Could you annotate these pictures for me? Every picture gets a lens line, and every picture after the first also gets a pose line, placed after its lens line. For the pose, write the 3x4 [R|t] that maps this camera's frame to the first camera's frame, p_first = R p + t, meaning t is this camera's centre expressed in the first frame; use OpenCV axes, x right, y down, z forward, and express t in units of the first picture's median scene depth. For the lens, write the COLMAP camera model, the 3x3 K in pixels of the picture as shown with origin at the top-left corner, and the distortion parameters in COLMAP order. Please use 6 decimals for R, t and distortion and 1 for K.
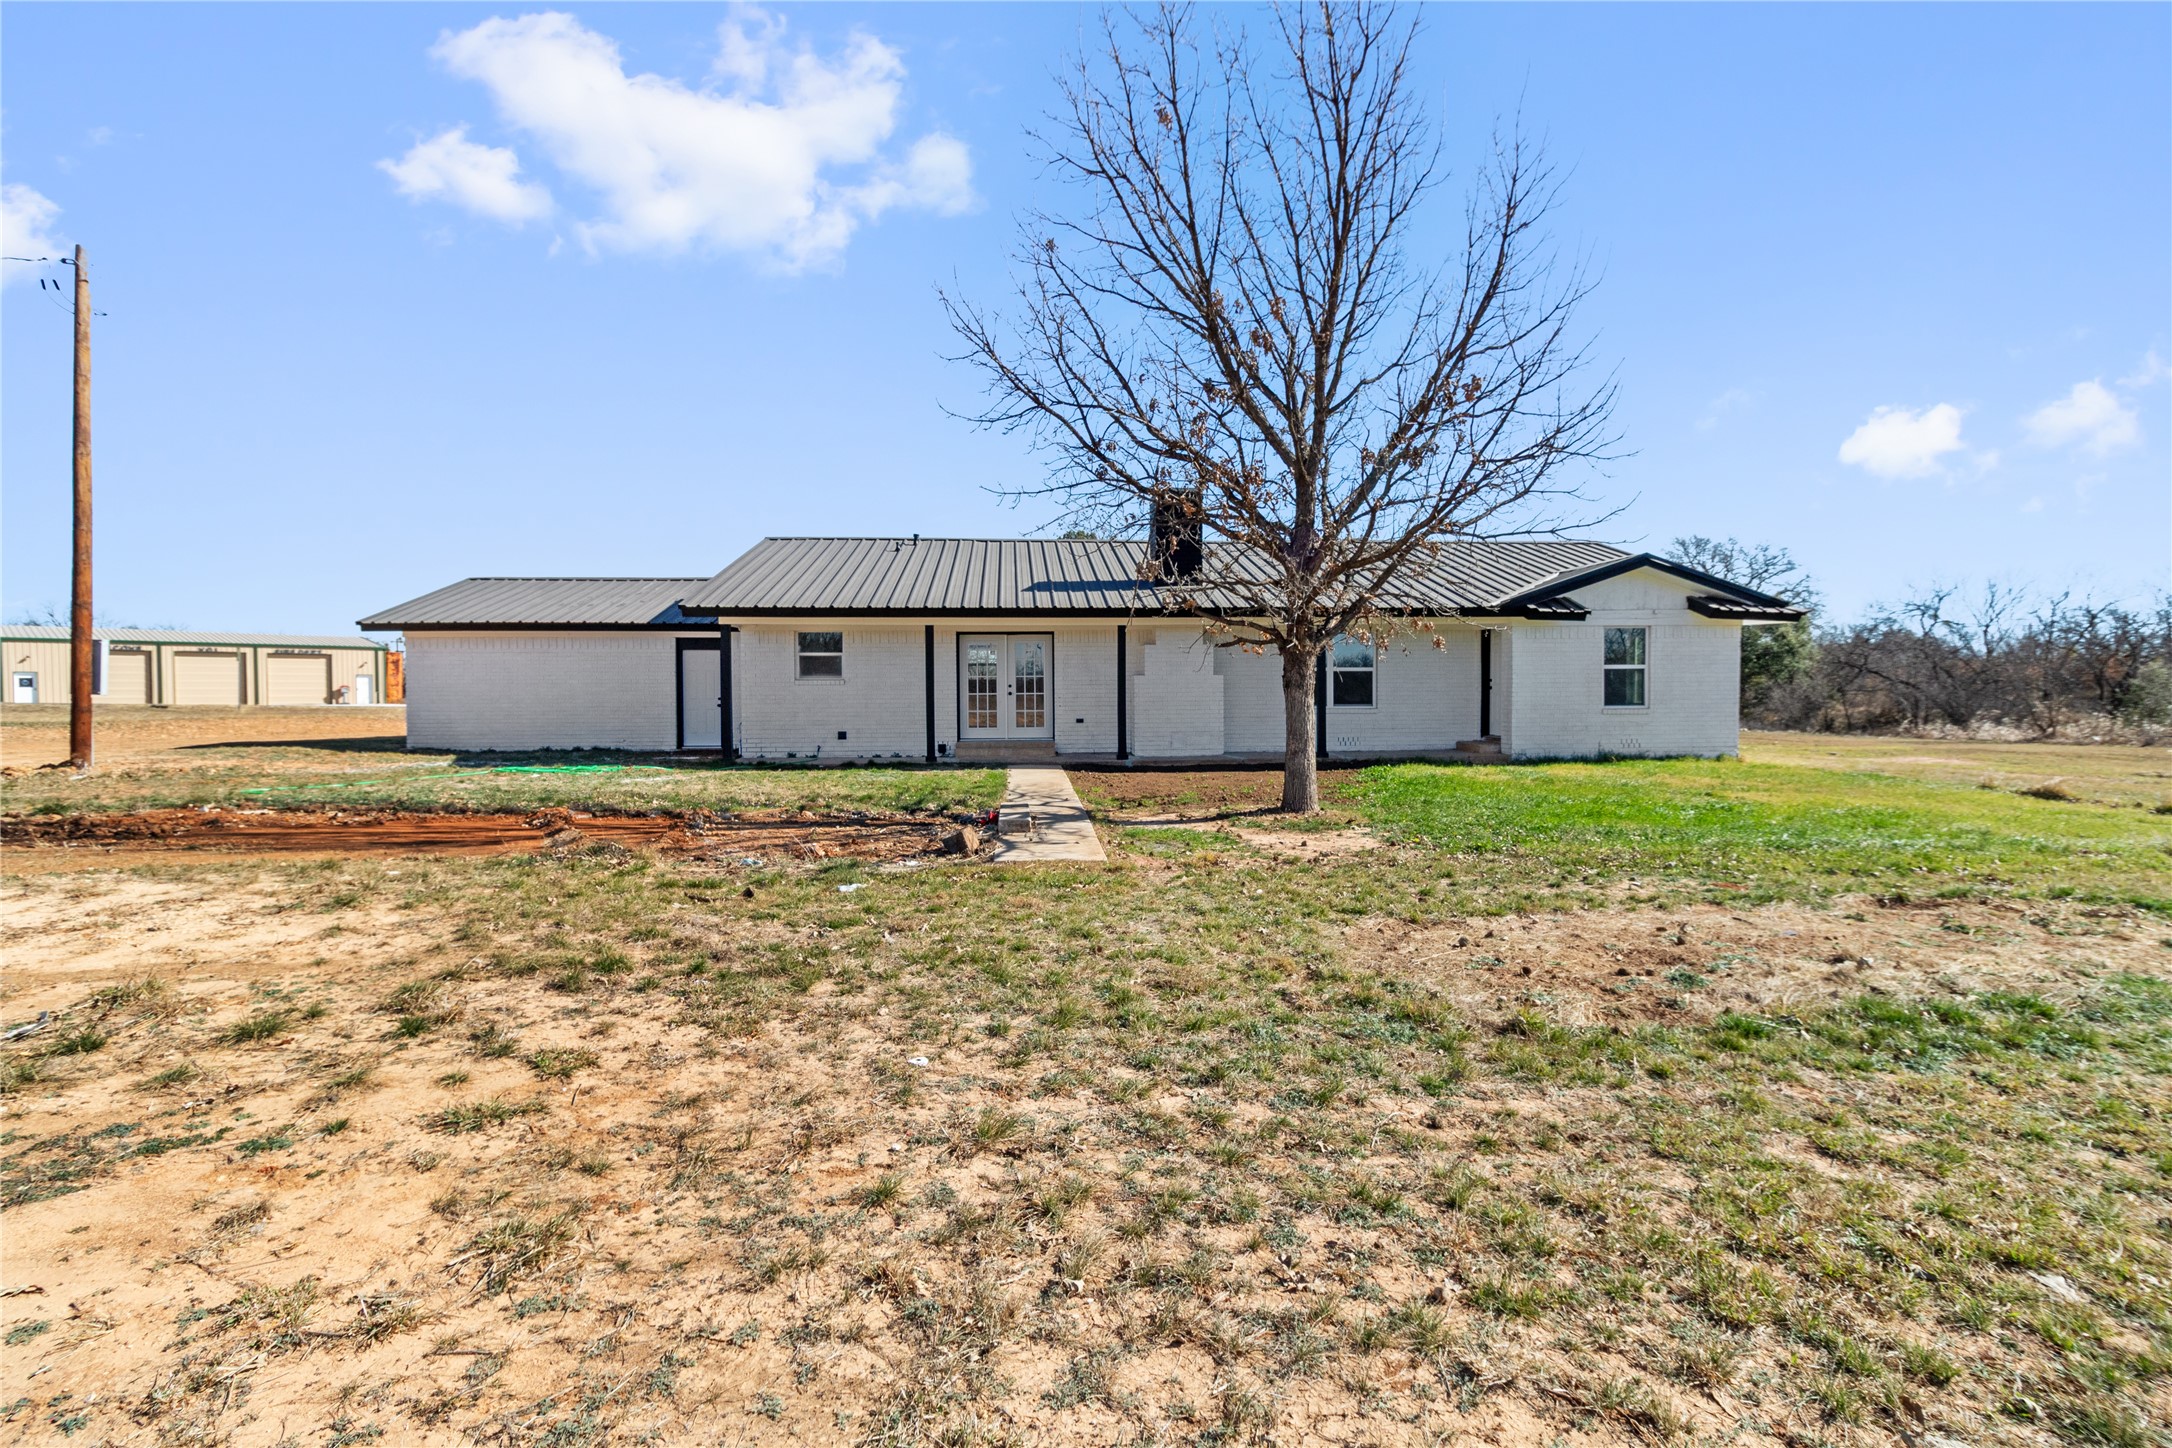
lens RADIAL K [[992.4, 0, 1079.0], [0, 992.4, 697.6], [0, 0, 1]] dist [0.001714, -0.000169]
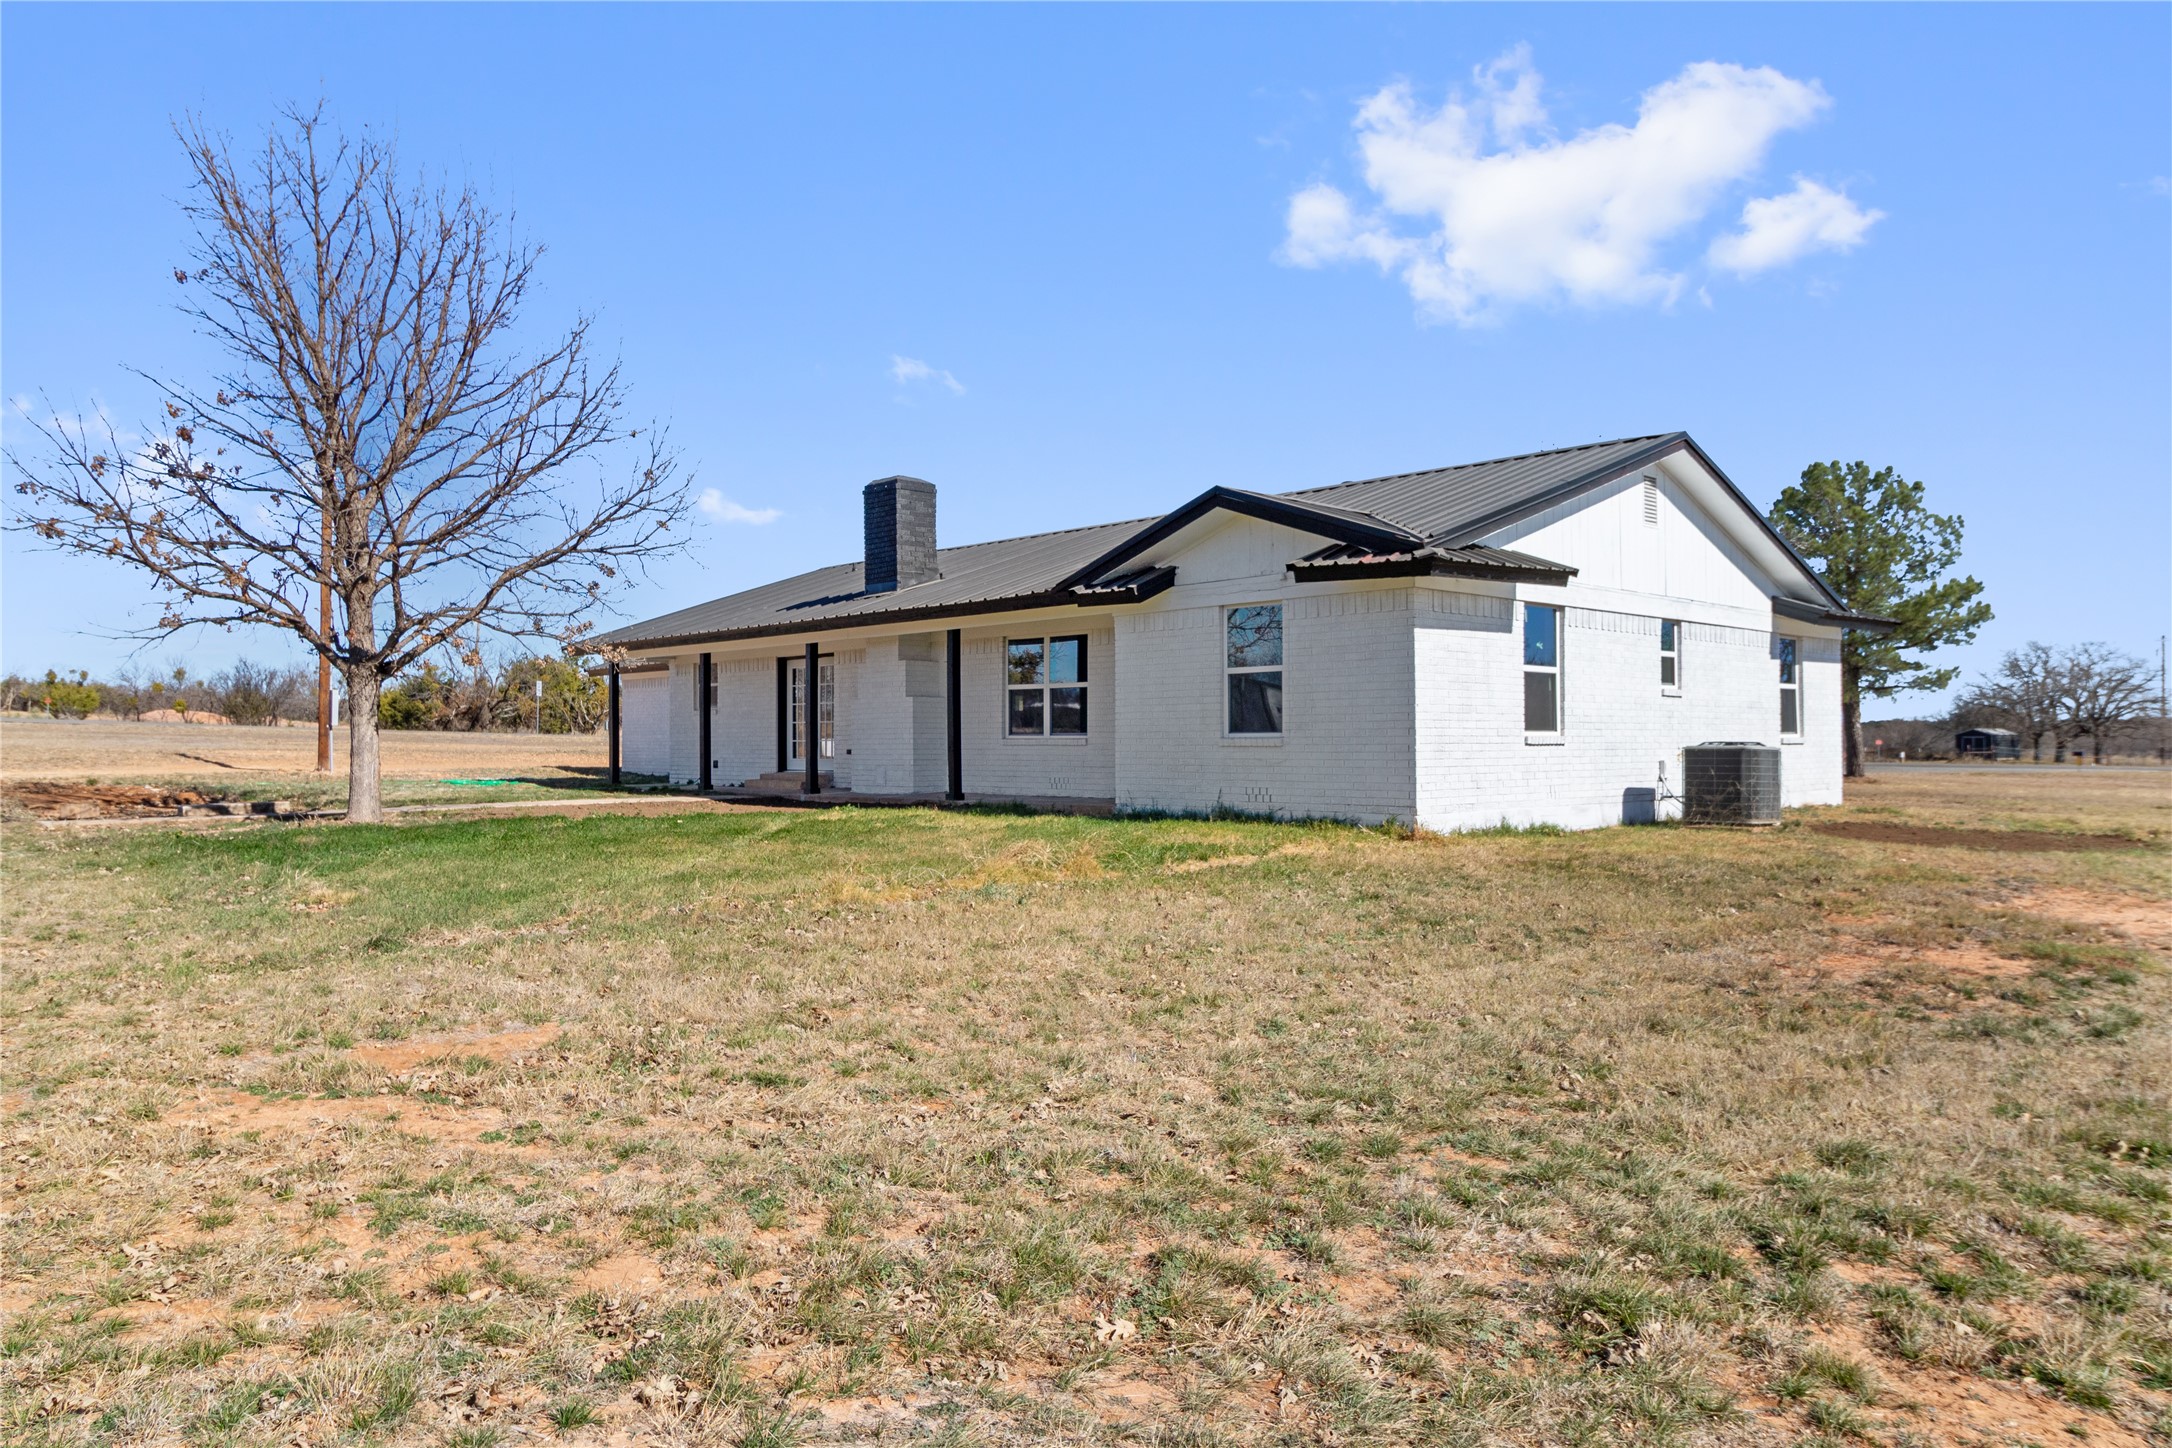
lens RADIAL K [[1439.2, 0, 1081.5], [0, 1439.2, 688.8], [0, 0, 1]] dist [0.002669, 0.000022]
pose [[0.658019, -0.019153, -0.752758, 1.066430], [0.004521, 0.999759, -0.021486, -0.000555], [0.752988, 0.010735, 0.657947, 0.314766]]
